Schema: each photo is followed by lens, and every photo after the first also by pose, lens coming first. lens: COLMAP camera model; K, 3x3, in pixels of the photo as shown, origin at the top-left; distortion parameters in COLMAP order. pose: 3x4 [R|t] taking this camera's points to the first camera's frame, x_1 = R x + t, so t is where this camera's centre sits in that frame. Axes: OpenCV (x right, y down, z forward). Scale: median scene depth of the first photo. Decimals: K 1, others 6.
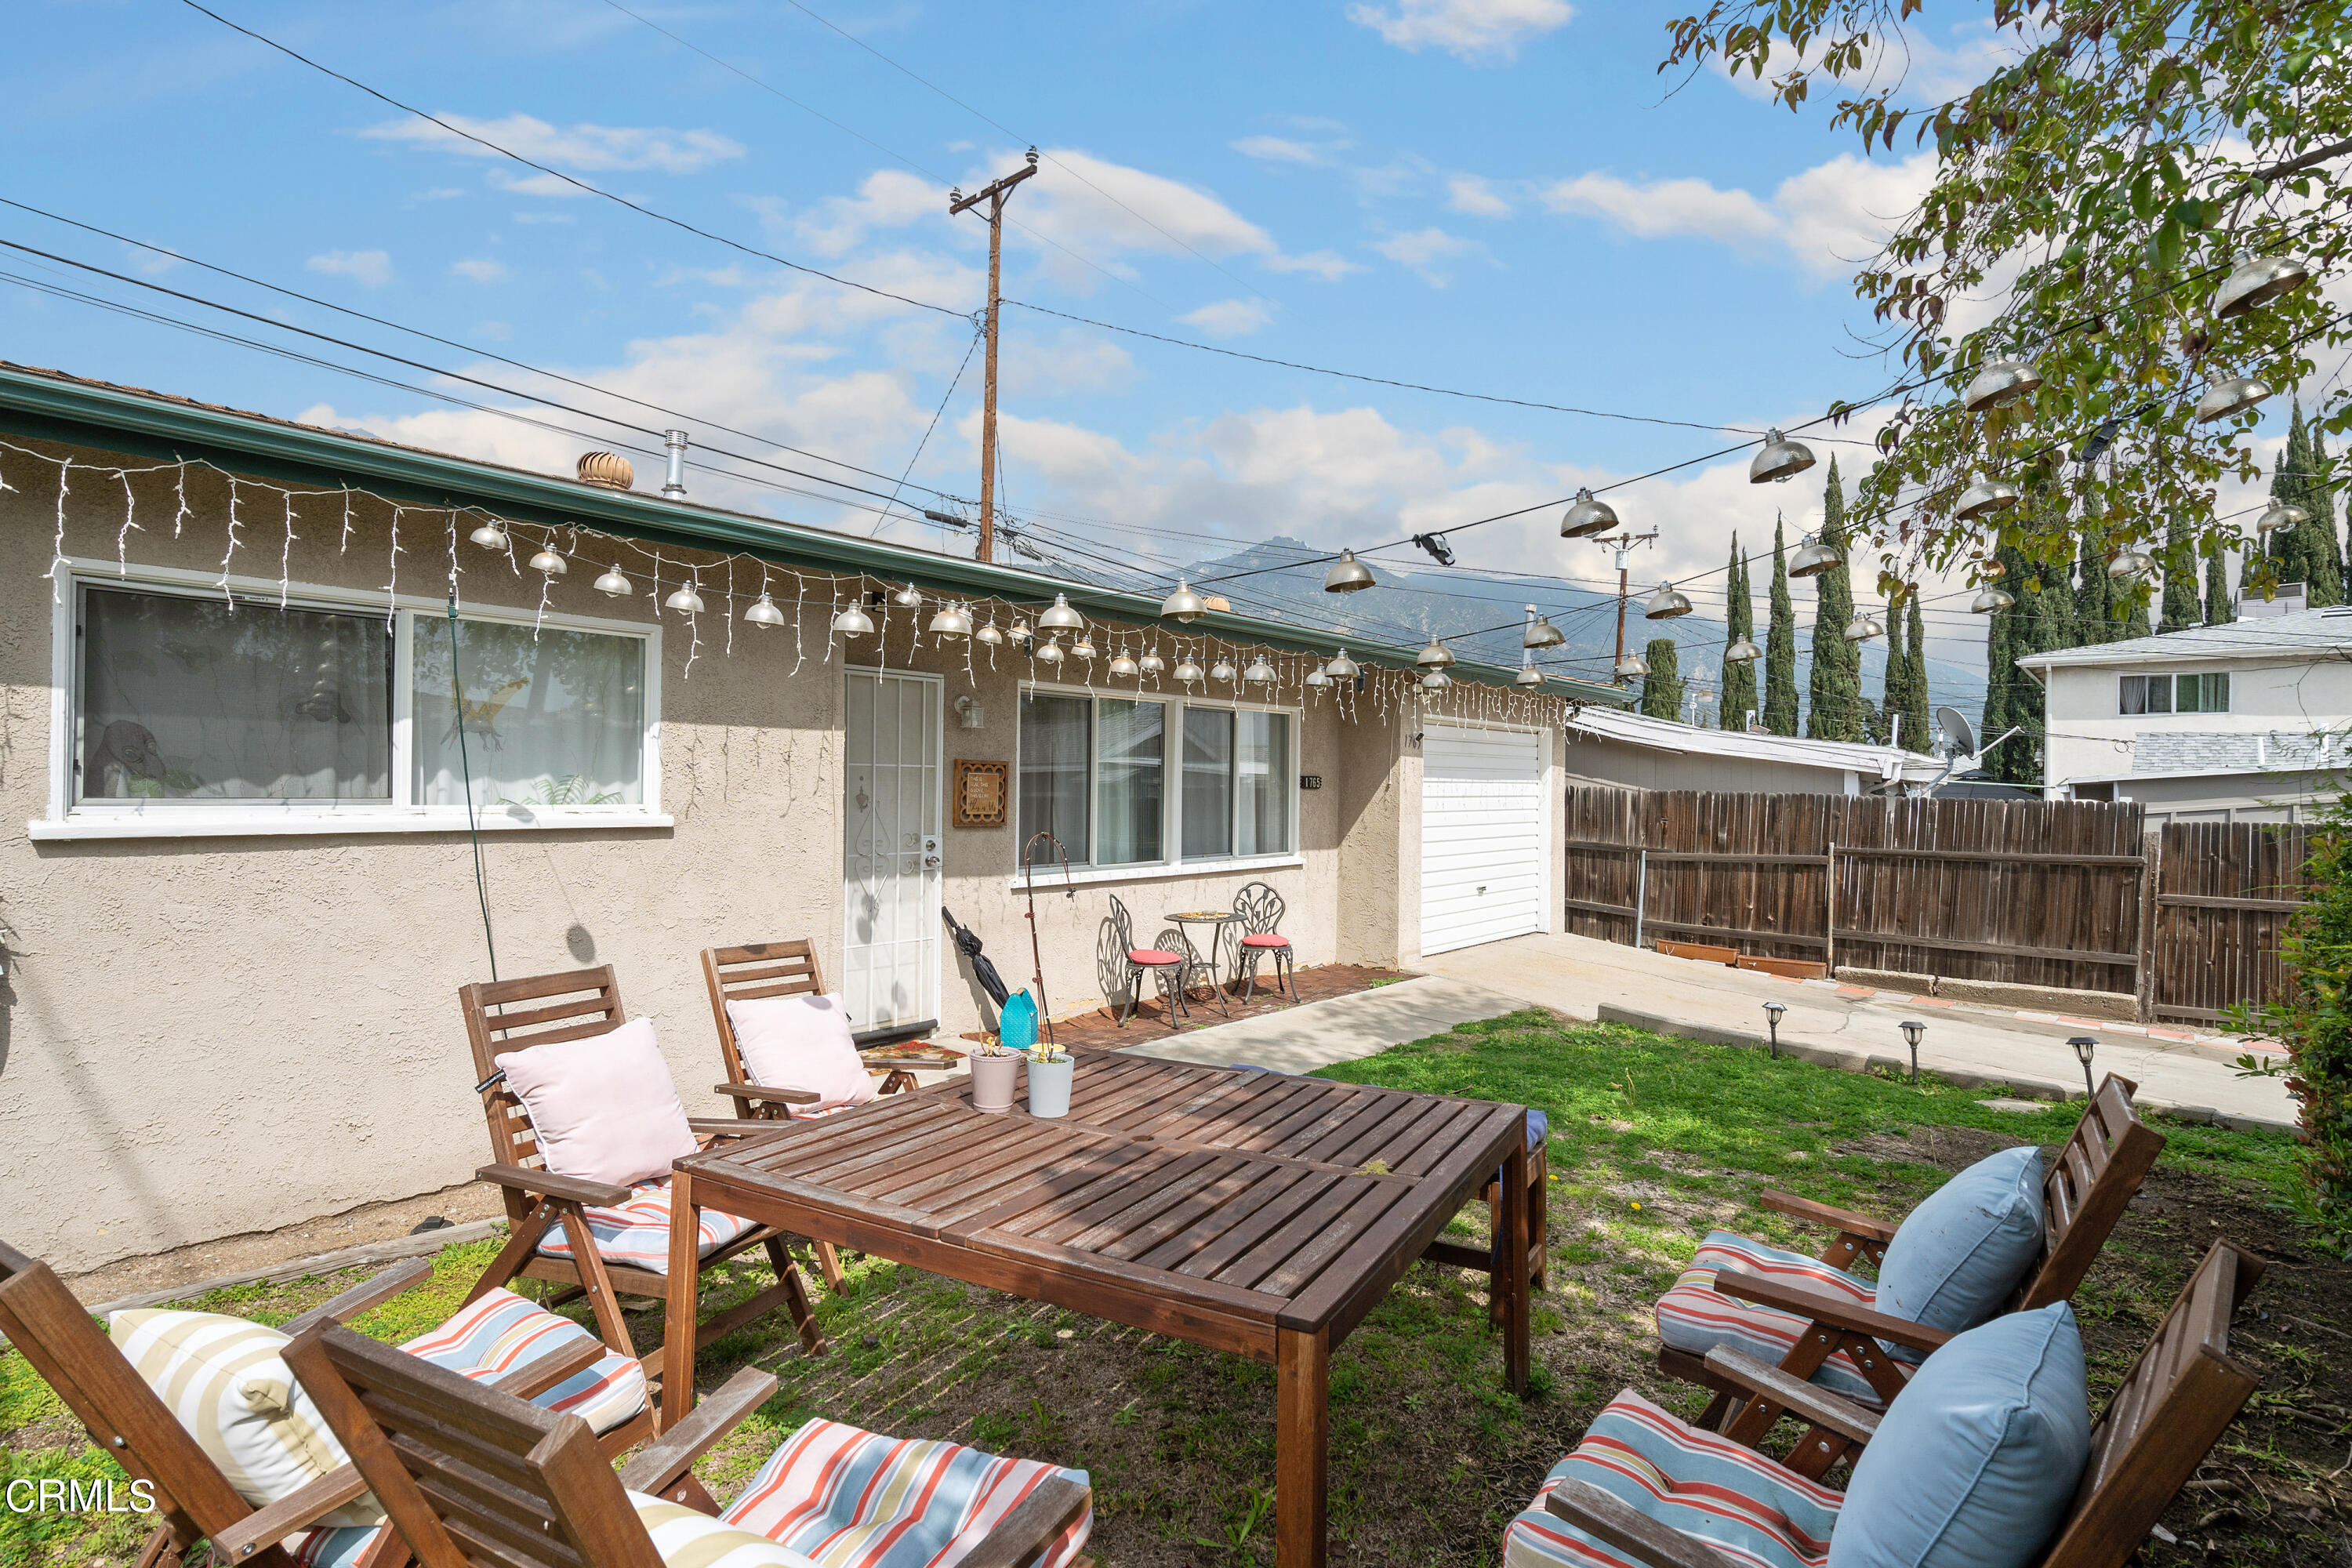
lens RADIAL K [[1168.2, 0, 1162.1], [0, 1168.2, 796.6], [0, 0, 1]] dist [0.000948, 0.001861]
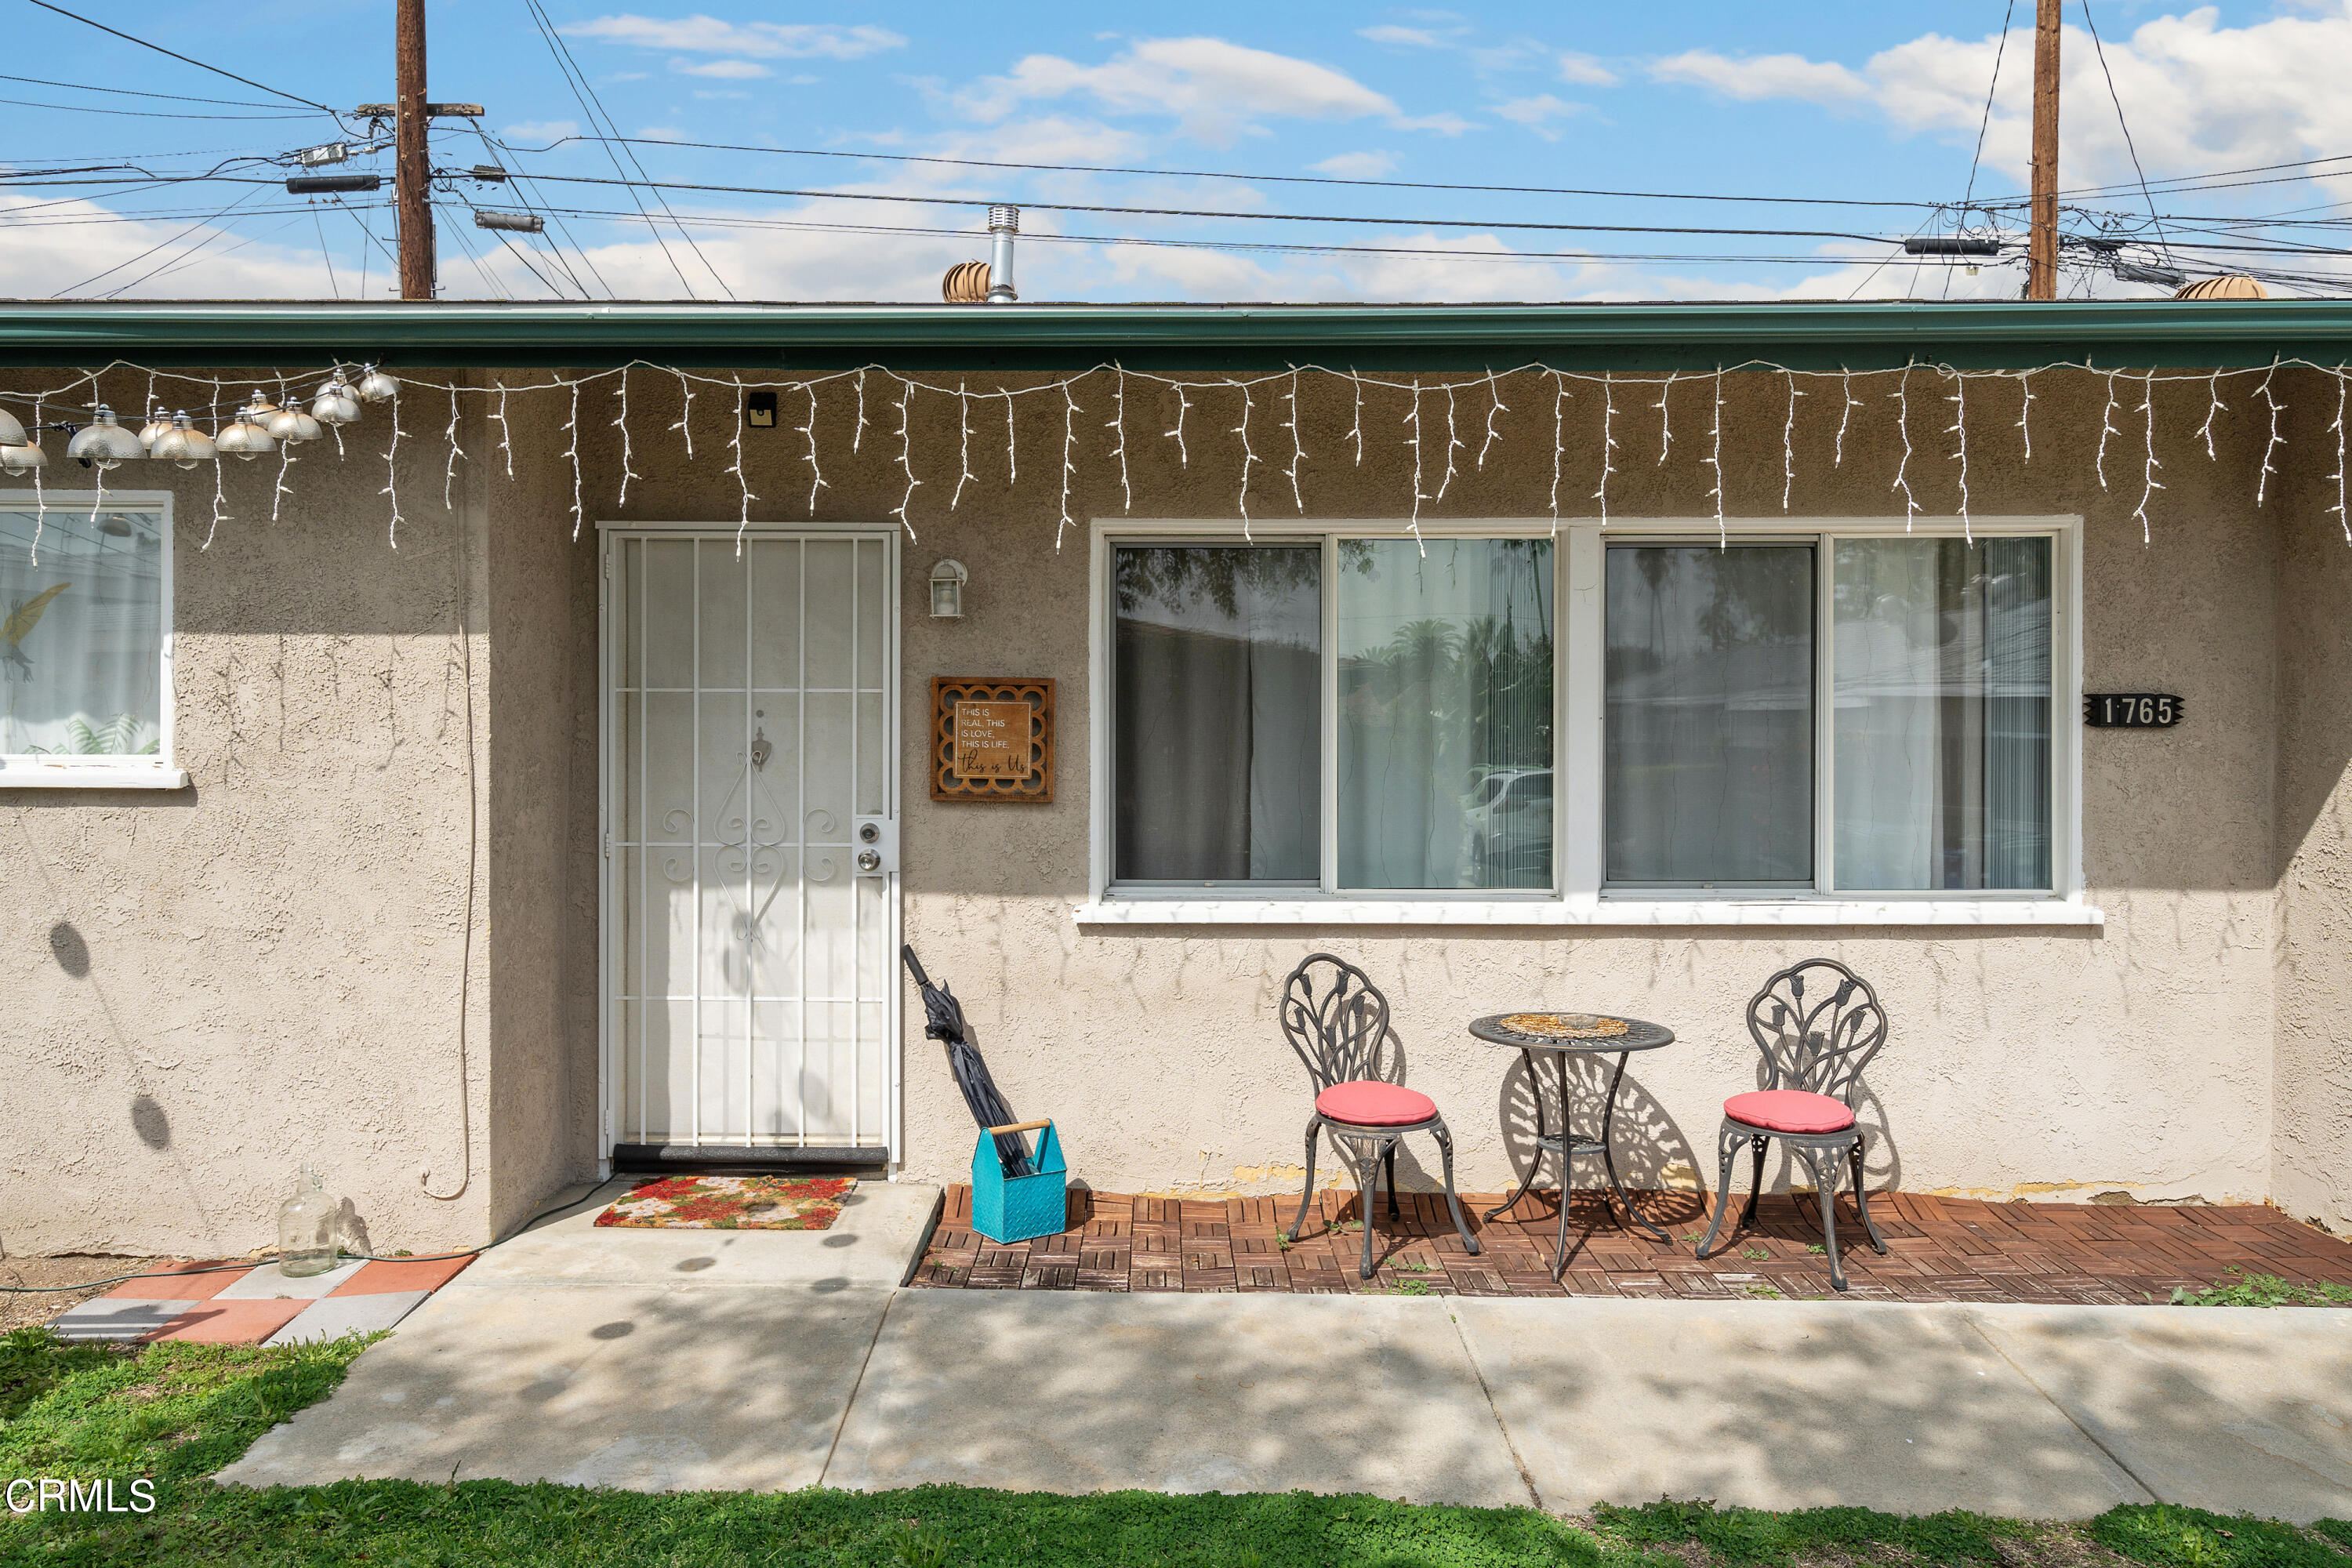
lens RADIAL K [[1607.7, 0, 1134.1], [0, 1607.7, 725.9], [0, 0, 1]] dist [0.007506, 0.008810]
pose [[0.636997, -0.002606, -0.770862, 0.456065], [-0.002799, 0.999980, -0.005694, -0.004666], [0.770861, 0.005784, 0.636977, 0.587581]]
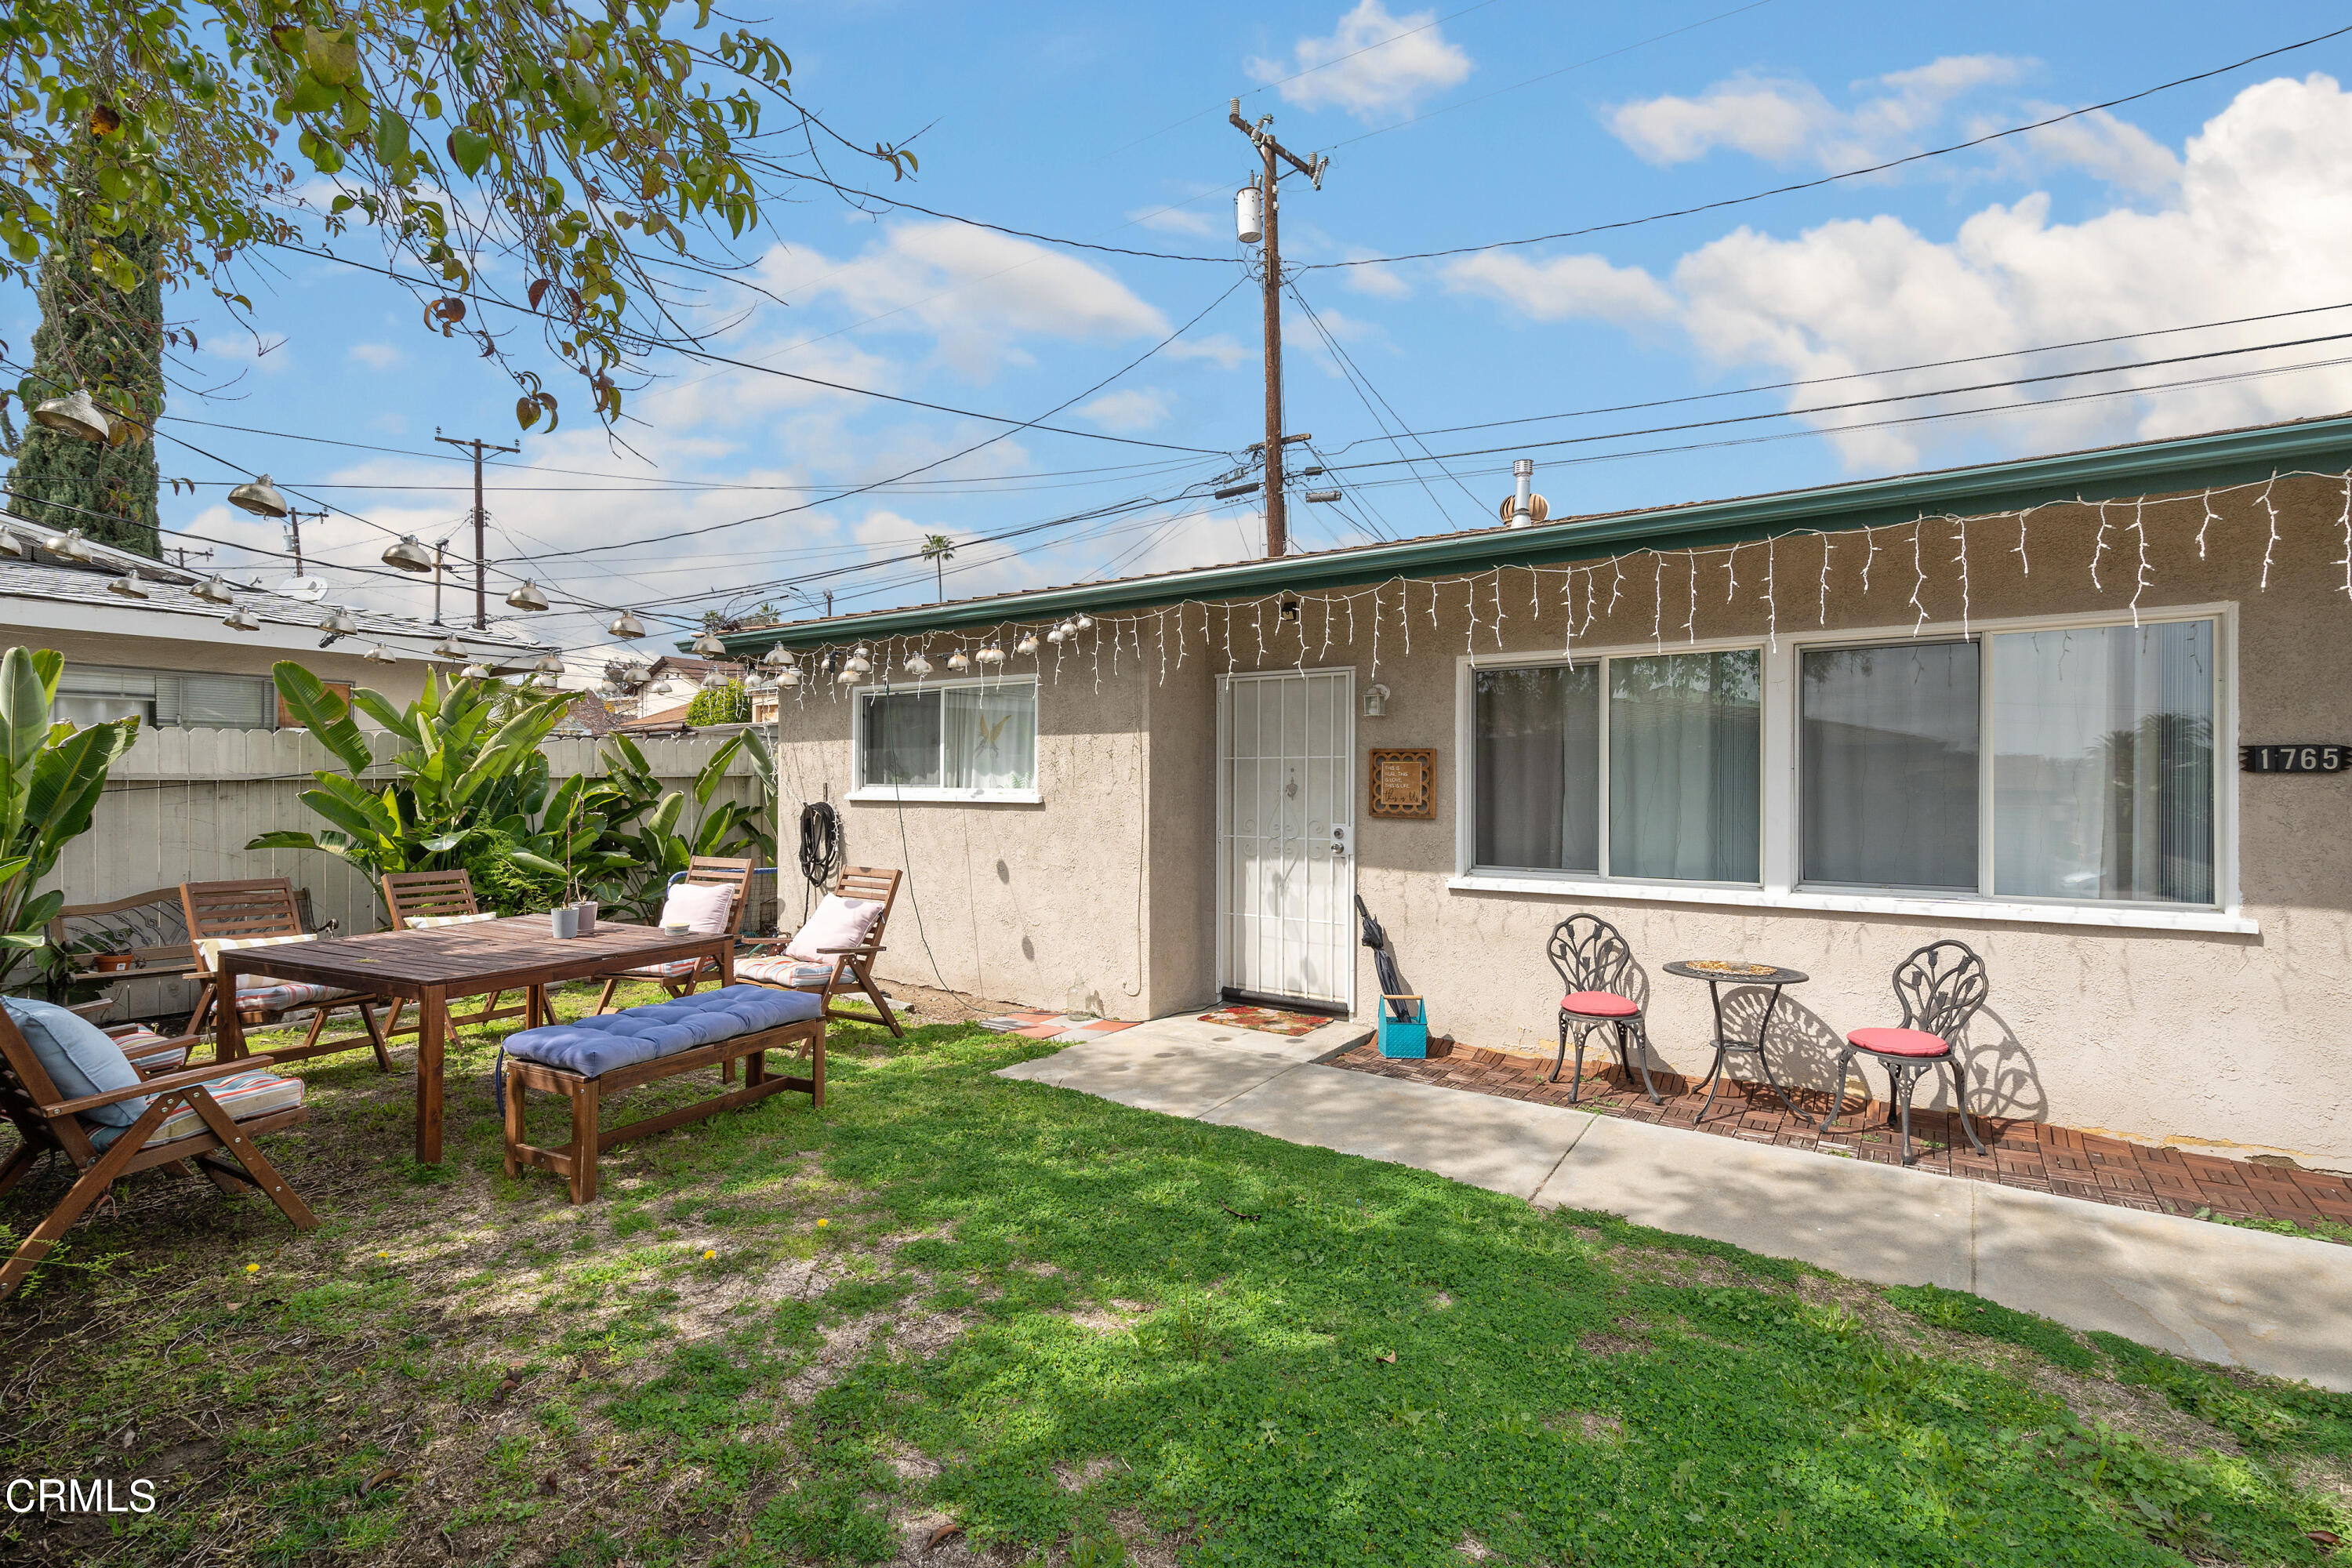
lens RADIAL K [[1071.0, 0, 1174.9], [0, 1071.0, 790.3], [0, 0, 1]] dist [-0.002505, 0.002335]
pose [[0.094712, -0.003720, -0.995498, 0.707381], [-0.010655, 0.999932, -0.004751, 0.009623], [0.995448, 0.011057, 0.094666, 0.738434]]
